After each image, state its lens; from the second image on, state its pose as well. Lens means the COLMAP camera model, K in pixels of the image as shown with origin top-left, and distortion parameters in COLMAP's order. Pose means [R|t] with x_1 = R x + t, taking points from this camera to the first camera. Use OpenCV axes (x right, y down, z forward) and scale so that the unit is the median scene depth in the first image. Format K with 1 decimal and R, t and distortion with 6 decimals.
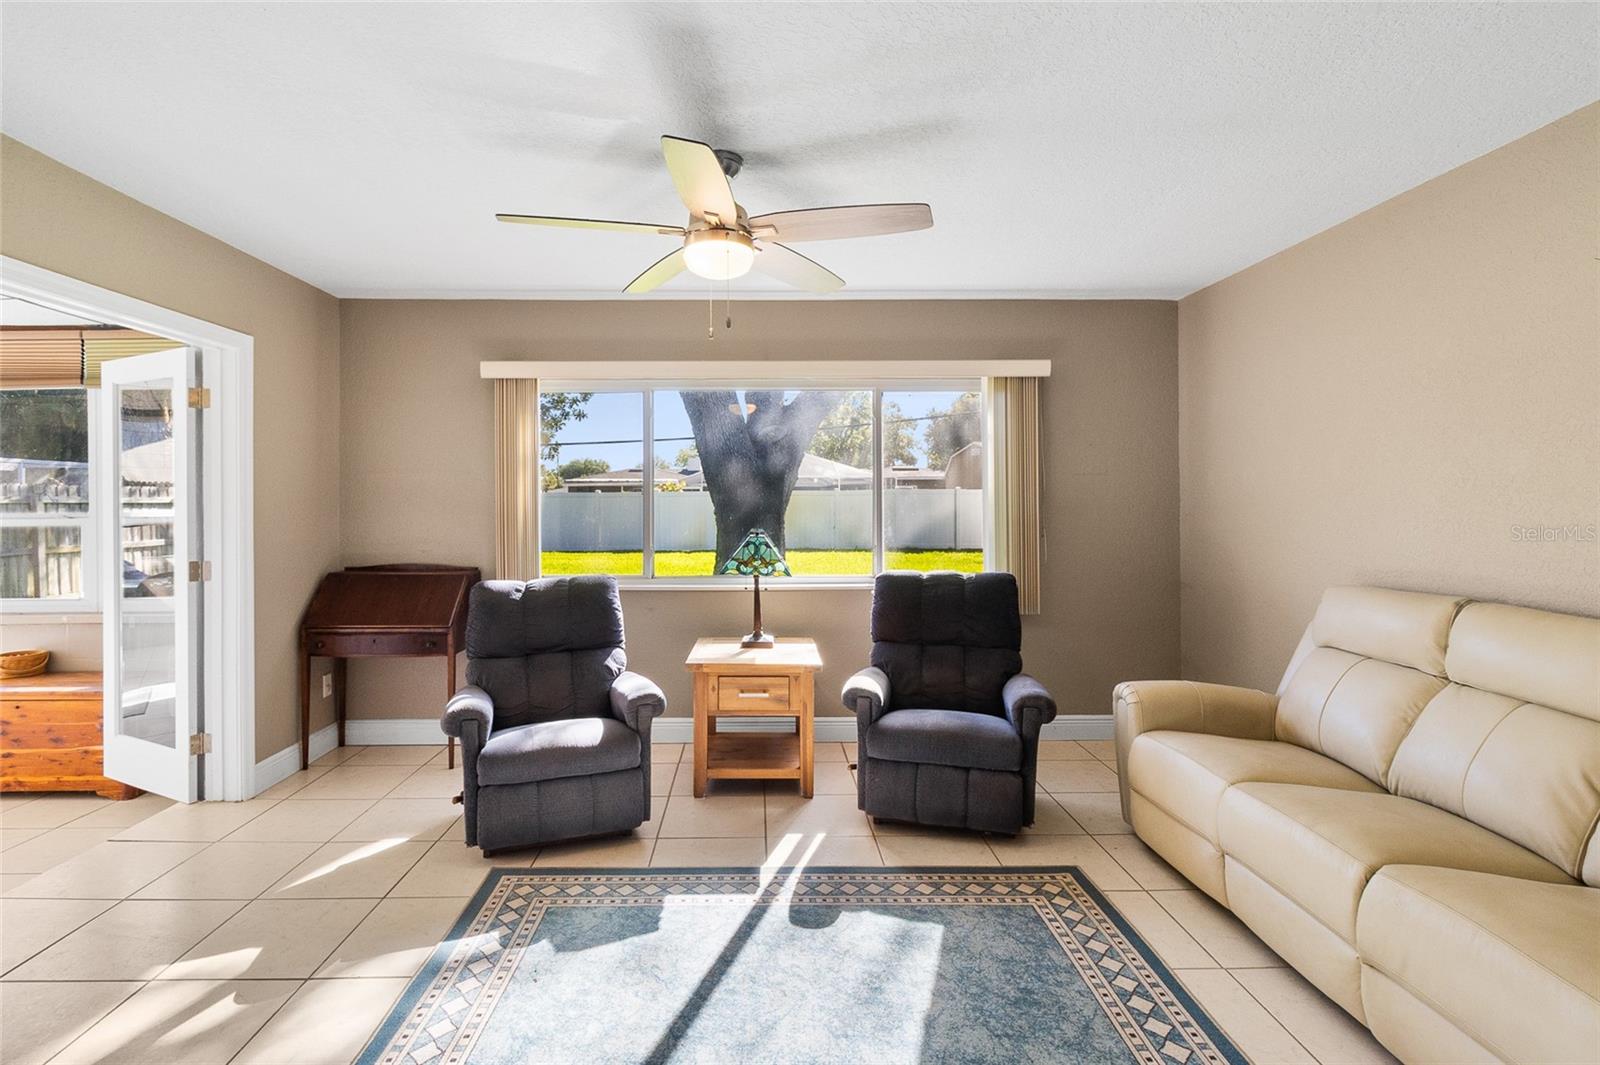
lens RADIAL K [[740.2, 0, 773.4], [0, 740.2, 507.6], [0, 0, 1]] dist [0.004448, -0.001709]
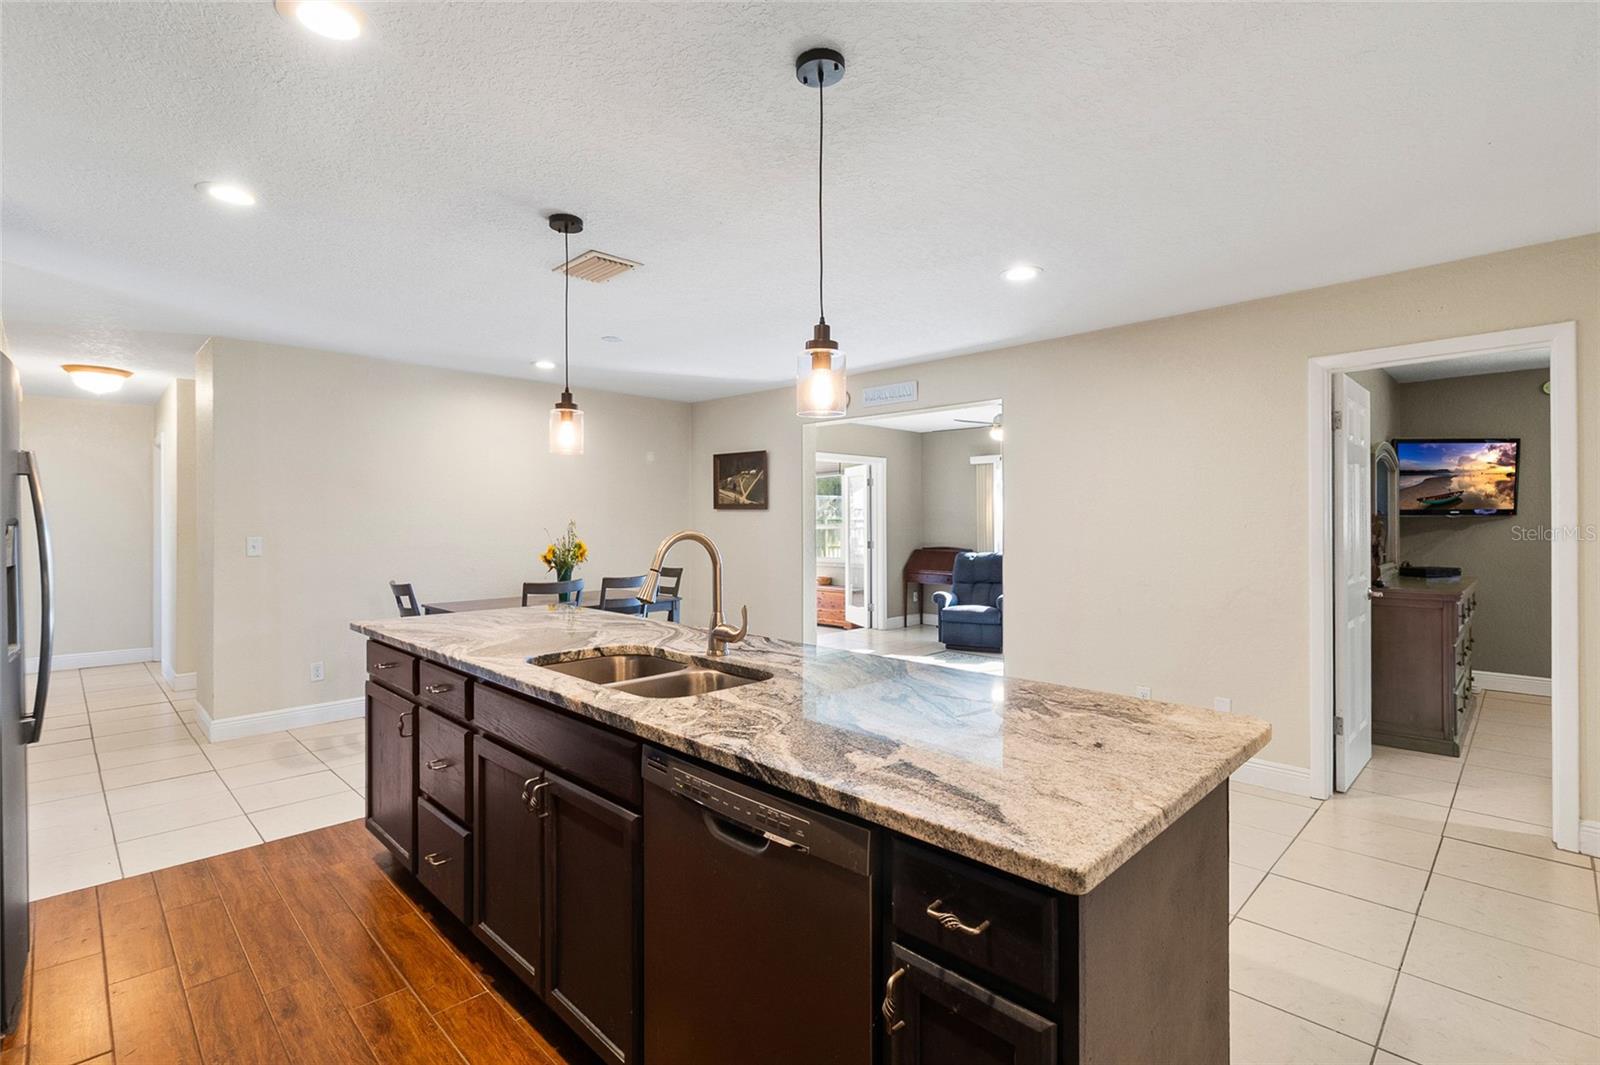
lens RADIAL K [[740.2, 0, 809.6], [0, 740.2, 523.6], [0, 0, 1]] dist [0.004448, -0.001709]
pose [[0.702739, 0.004766, -0.711432, 0.931405], [0.001277, 0.999967, 0.007961, -0.014616], [0.711447, -0.006503, 0.702710, -0.996089]]
